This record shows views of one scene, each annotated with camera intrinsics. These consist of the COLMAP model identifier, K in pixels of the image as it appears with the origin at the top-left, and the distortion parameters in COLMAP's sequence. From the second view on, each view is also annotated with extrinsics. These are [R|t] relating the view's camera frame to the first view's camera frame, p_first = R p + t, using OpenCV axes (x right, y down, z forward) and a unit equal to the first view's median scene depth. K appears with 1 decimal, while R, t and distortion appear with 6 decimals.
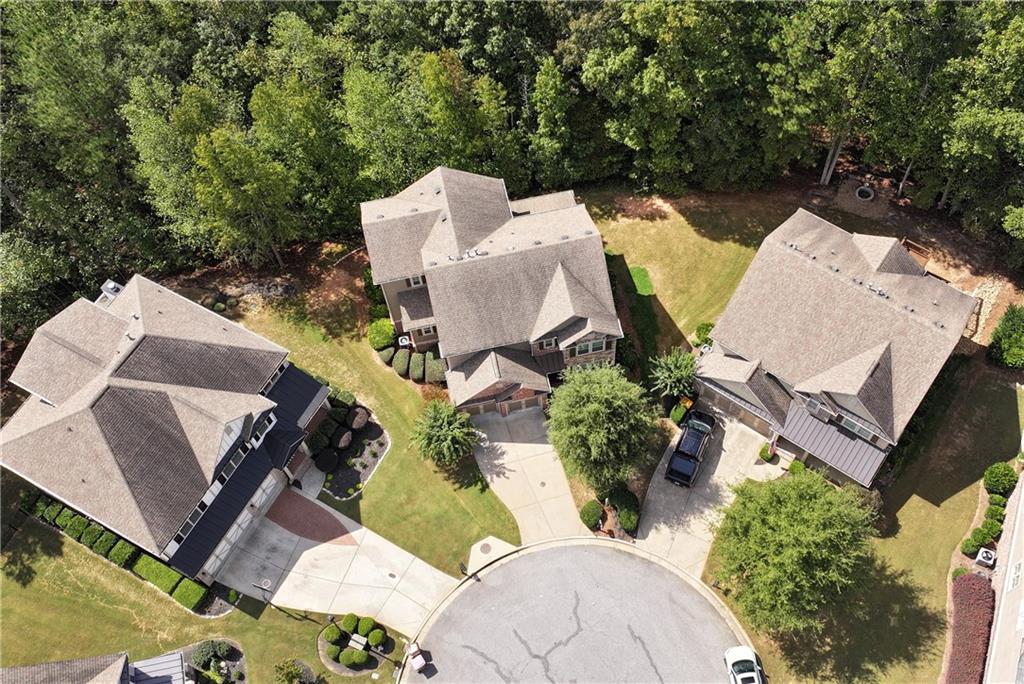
lens RADIAL K [[960.5, 0, 560.2], [0, 960.5, 342.6], [0, 0, 1]] dist [0.002044, -0.003703]
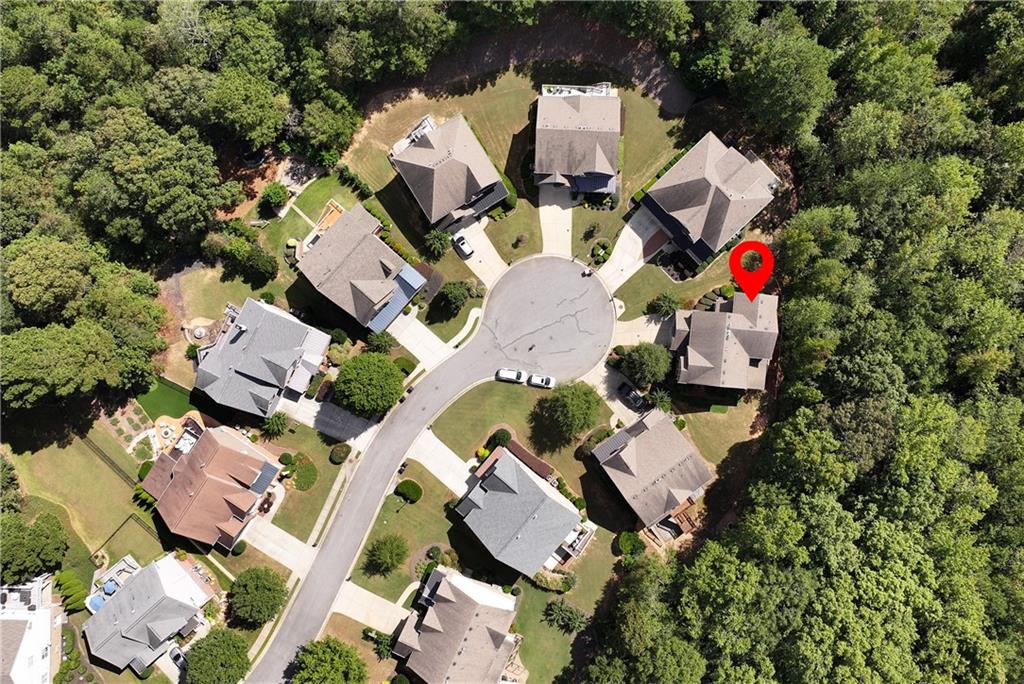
lens RADIAL K [[960.5, 0, 560.2], [0, 960.5, 342.6], [0, 0, 1]] dist [0.002044, -0.003703]
pose [[-0.314136, 0.949347, 0.007672, 0.043562], [-0.826737, -0.277519, 0.489376, -0.916464], [0.466716, 0.147388, 0.872039, -1.280502]]
